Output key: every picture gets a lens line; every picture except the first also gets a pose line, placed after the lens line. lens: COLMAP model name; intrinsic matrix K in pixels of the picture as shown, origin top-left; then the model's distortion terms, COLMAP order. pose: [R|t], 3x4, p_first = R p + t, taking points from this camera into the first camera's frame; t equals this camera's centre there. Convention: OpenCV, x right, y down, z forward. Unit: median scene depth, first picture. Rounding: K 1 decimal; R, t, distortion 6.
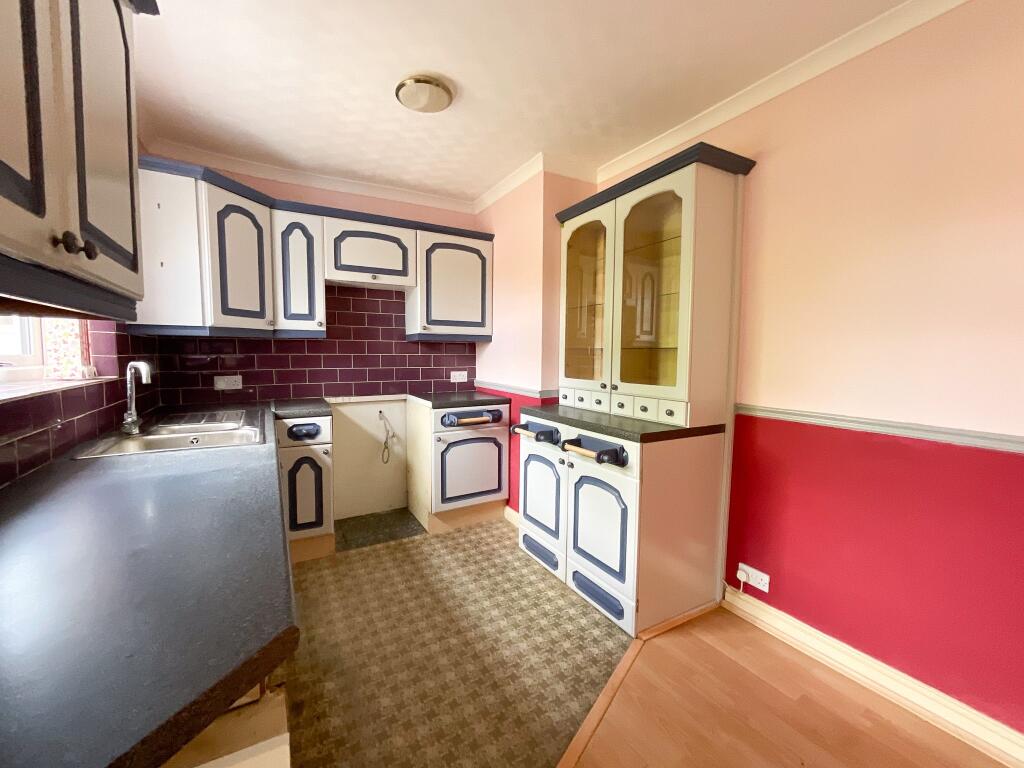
lens RADIAL K [[414.7, 0, 507.9], [0, 414.7, 383.7], [0, 0, 1]] dist [-0.015018, 0.004379]
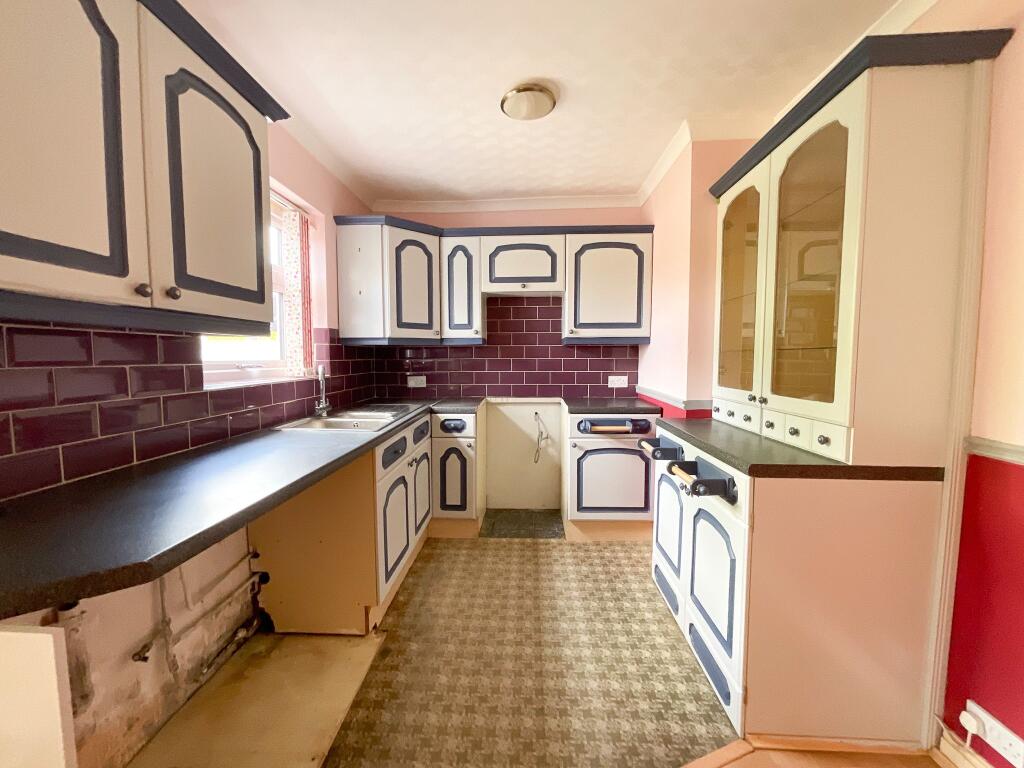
lens RADIAL K [[414.7, 0, 507.9], [0, 414.7, 383.7], [0, 0, 1]] dist [-0.015018, 0.004379]
pose [[0.843825, 0.027436, -0.535917, 0.247999], [-0.033002, 0.999455, -0.000798, -0.005413], [0.535603, 0.018360, 0.844270, 0.099909]]
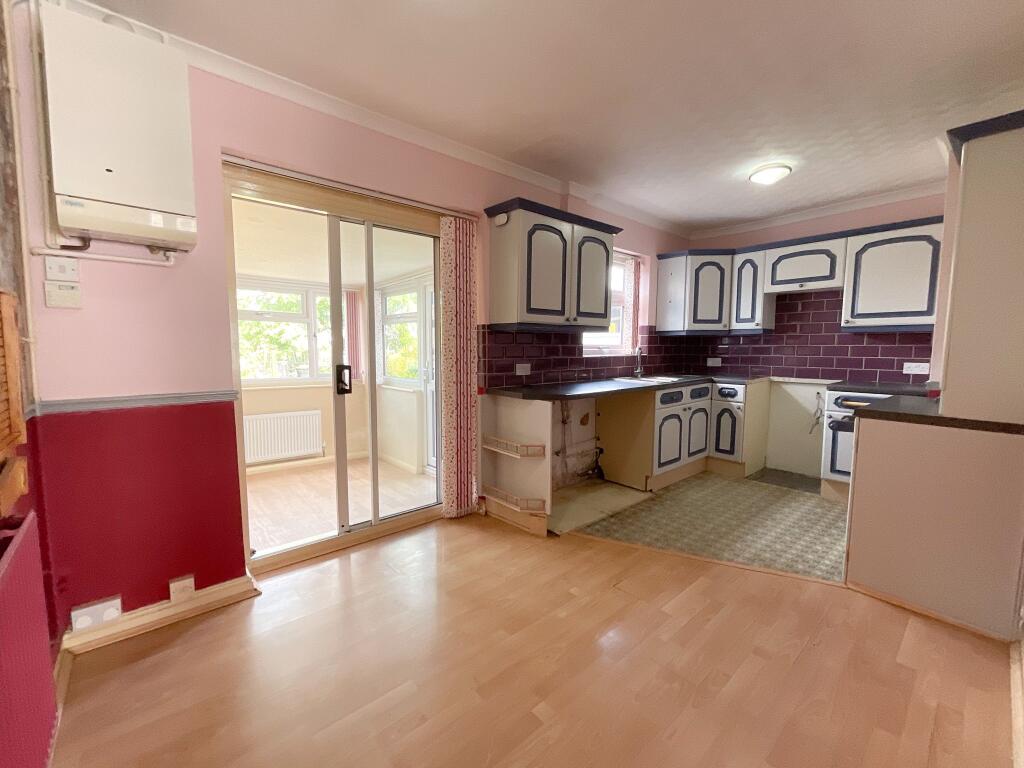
lens RADIAL K [[414.7, 0, 507.9], [0, 414.7, 383.7], [0, 0, 1]] dist [-0.015018, 0.004379]
pose [[0.179454, 0.084994, -0.980088, 0.914006], [-0.075521, 0.994511, 0.072417, 0.028813], [0.980863, 0.061022, 0.184887, -0.142045]]
